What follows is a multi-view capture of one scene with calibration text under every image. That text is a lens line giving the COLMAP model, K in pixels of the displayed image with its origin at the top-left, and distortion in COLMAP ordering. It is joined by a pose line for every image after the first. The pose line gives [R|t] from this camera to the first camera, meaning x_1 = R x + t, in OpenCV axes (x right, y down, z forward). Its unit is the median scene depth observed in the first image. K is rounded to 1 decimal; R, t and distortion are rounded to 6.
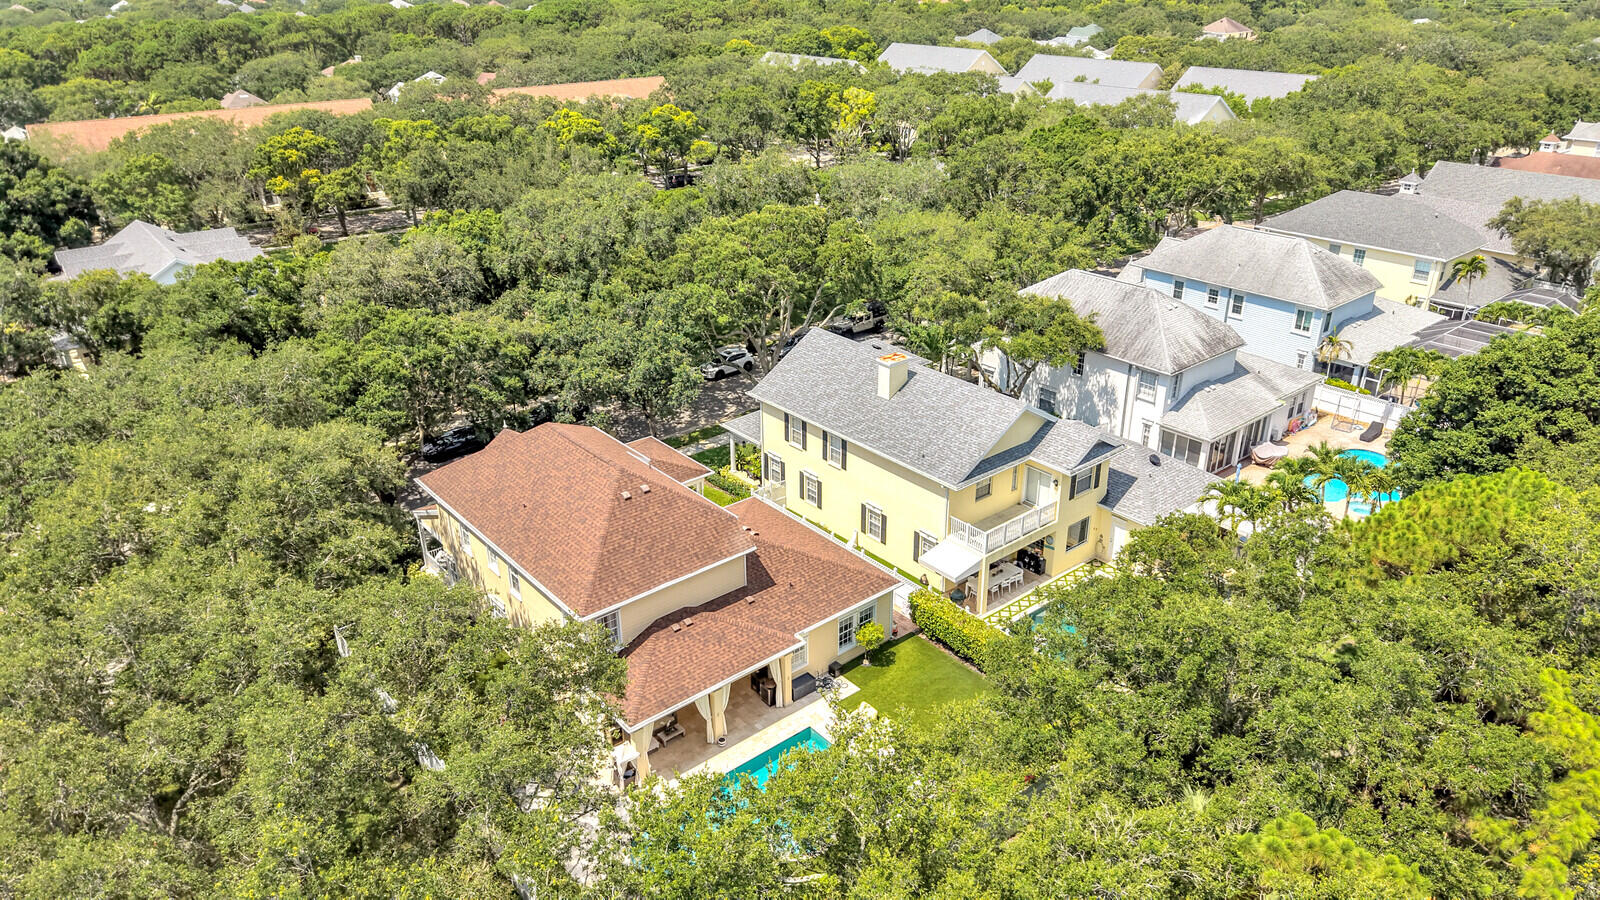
lens RADIAL K [[1059.5, 0, 796.4], [0, 1059.5, 446.3], [0, 0, 1]] dist [0.054088, -0.076168]
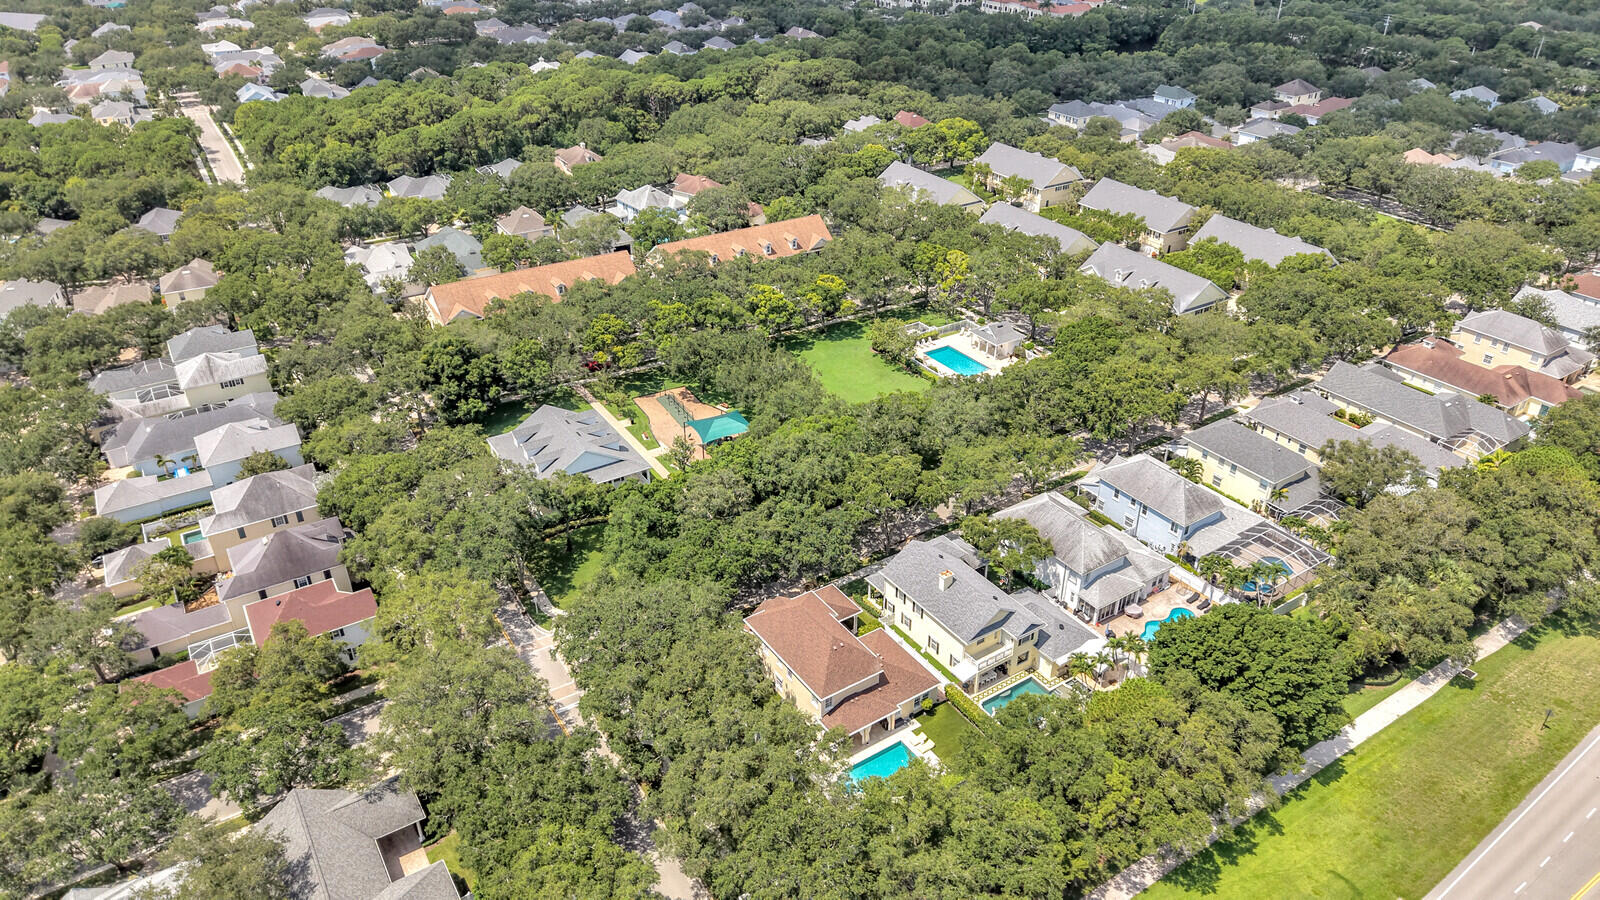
lens RADIAL K [[1059.5, 0, 796.4], [0, 1059.5, 446.3], [0, 0, 1]] dist [0.054088, -0.076168]
pose [[0.994319, 0.059017, -0.088587, -0.040957], [-0.049731, 0.993375, 0.103599, -0.551875], [0.094114, -0.098605, 0.990666, -1.194680]]
